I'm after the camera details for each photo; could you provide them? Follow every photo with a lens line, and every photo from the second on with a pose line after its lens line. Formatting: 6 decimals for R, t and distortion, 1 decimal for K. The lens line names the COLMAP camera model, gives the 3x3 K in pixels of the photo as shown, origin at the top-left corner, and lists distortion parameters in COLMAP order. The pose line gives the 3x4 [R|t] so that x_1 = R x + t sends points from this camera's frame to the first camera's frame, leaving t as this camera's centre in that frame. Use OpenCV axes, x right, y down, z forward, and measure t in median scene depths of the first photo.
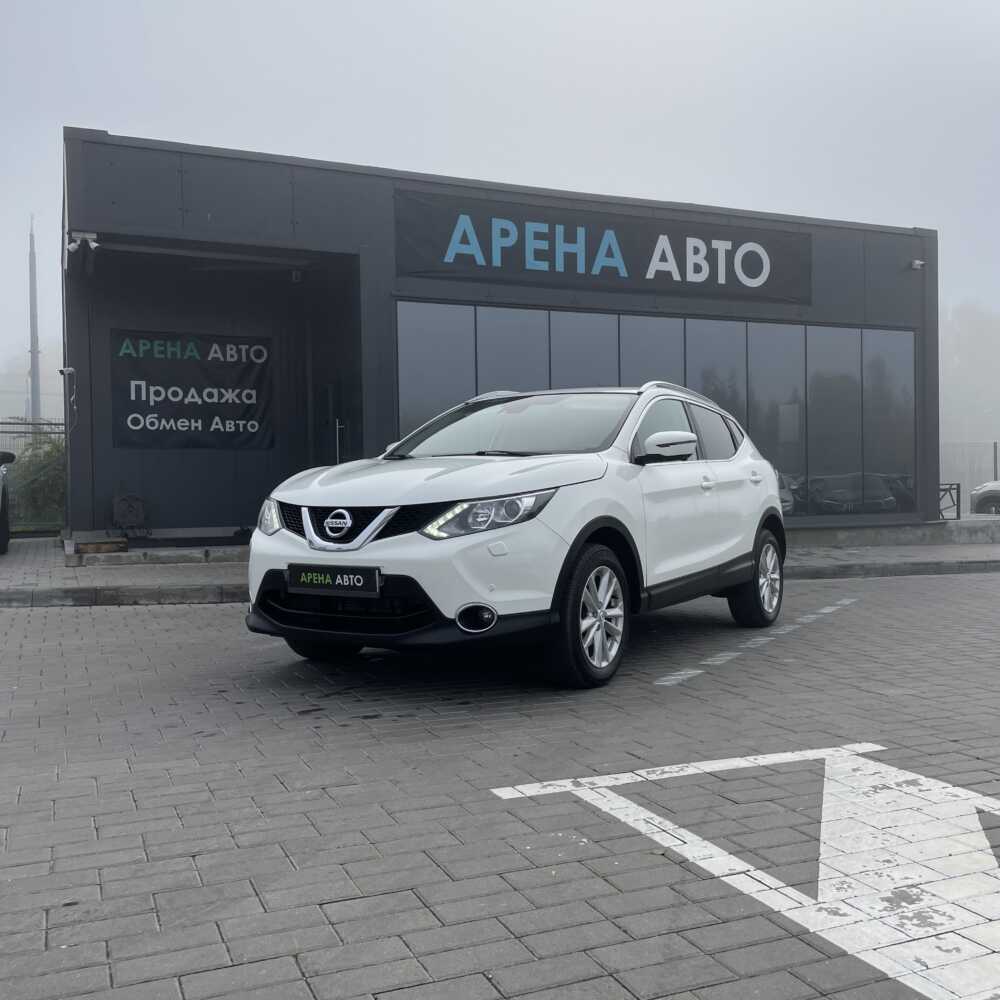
lens RADIAL K [[1012.3, 0, 492.1], [0, 1012.3, 505.5], [0, 0, 1]] dist [0.113272, -0.183374]
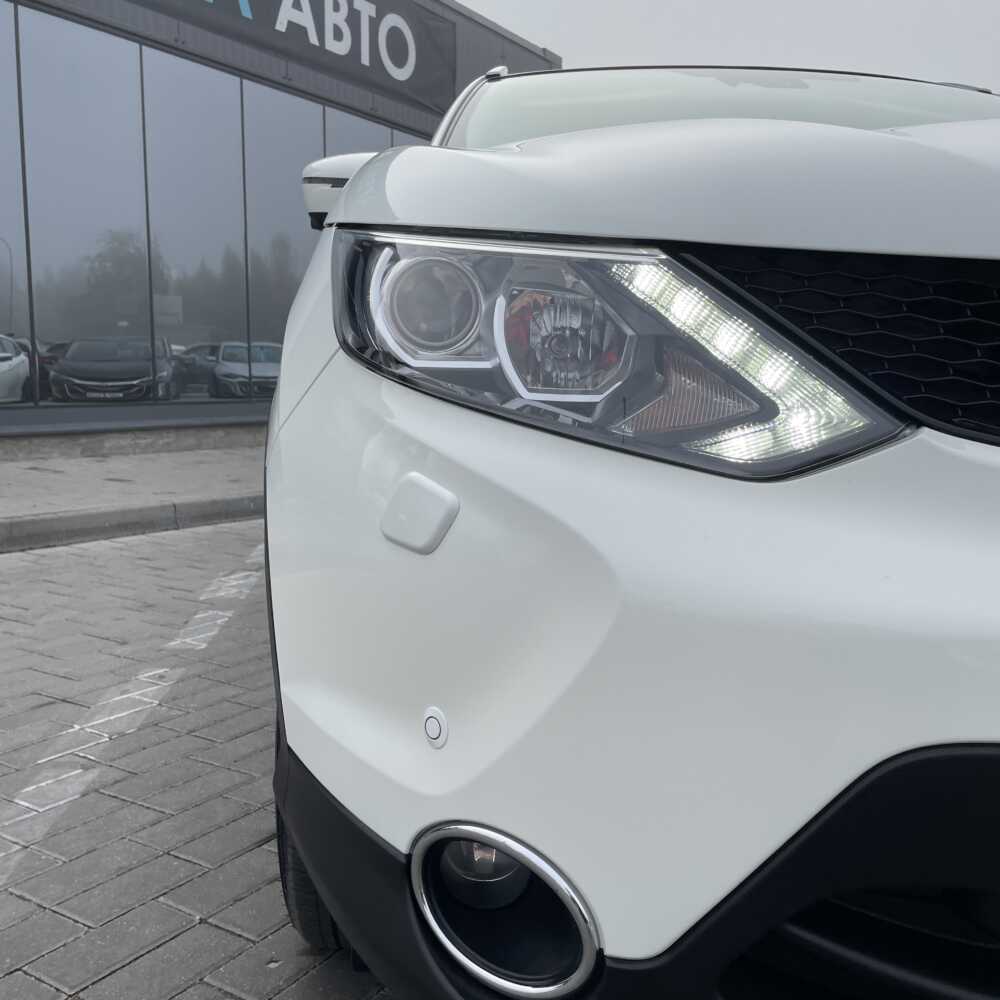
lens RADIAL K [[992.4, 0, 500.0], [0, 992.4, 500.0], [0, 0, 1]] dist [0.123600, -0.182086]
pose [[0.811547, -0.054006, 0.581786, -0.136342], [-0.012379, 0.993906, 0.109531, 0.007333], [-0.584156, -0.096091, 0.805933, 0.377110]]
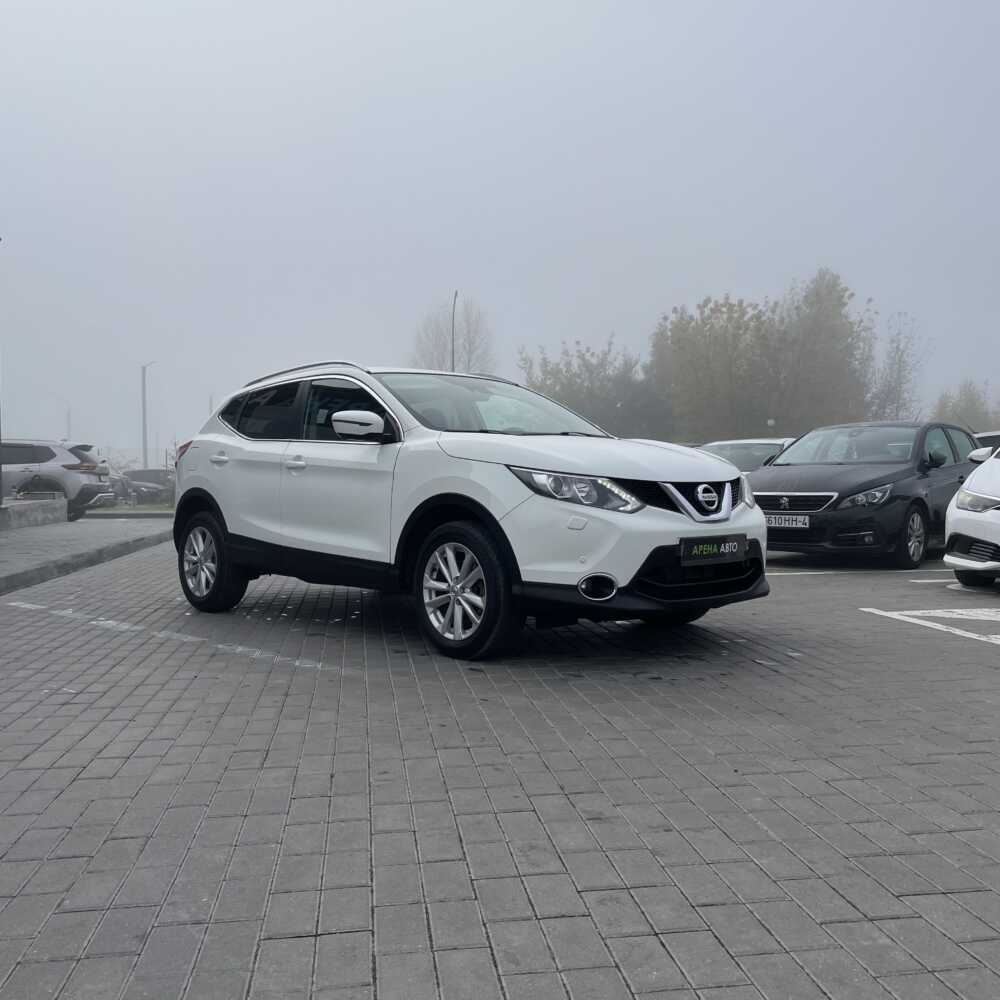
lens RADIAL K [[1012.3, 0, 492.1], [0, 1012.3, 505.5], [0, 0, 1]] dist [0.113272, -0.183374]
pose [[0.255855, -0.024268, 0.966411, -0.485969], [0.015483, 0.999660, 0.021003, 0.000080], [-0.966591, 0.009589, 0.256143, 0.365433]]
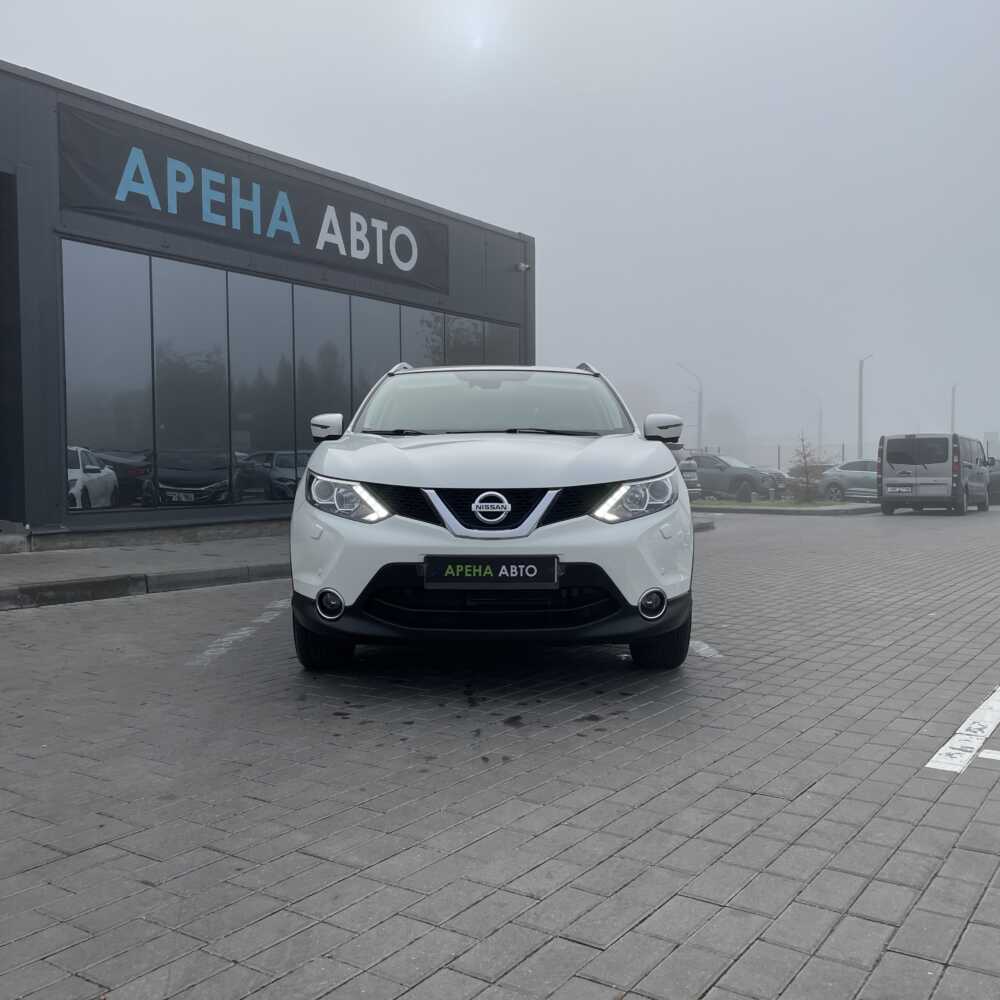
lens RADIAL K [[1012.3, 0, 492.1], [0, 1012.3, 505.5], [0, 0, 1]] dist [0.113272, -0.183374]
pose [[0.844248, -0.014521, 0.535757, -0.241785], [0.002786, 0.999738, 0.022707, -0.001715], [-0.535946, -0.017678, 0.844067, 0.097954]]
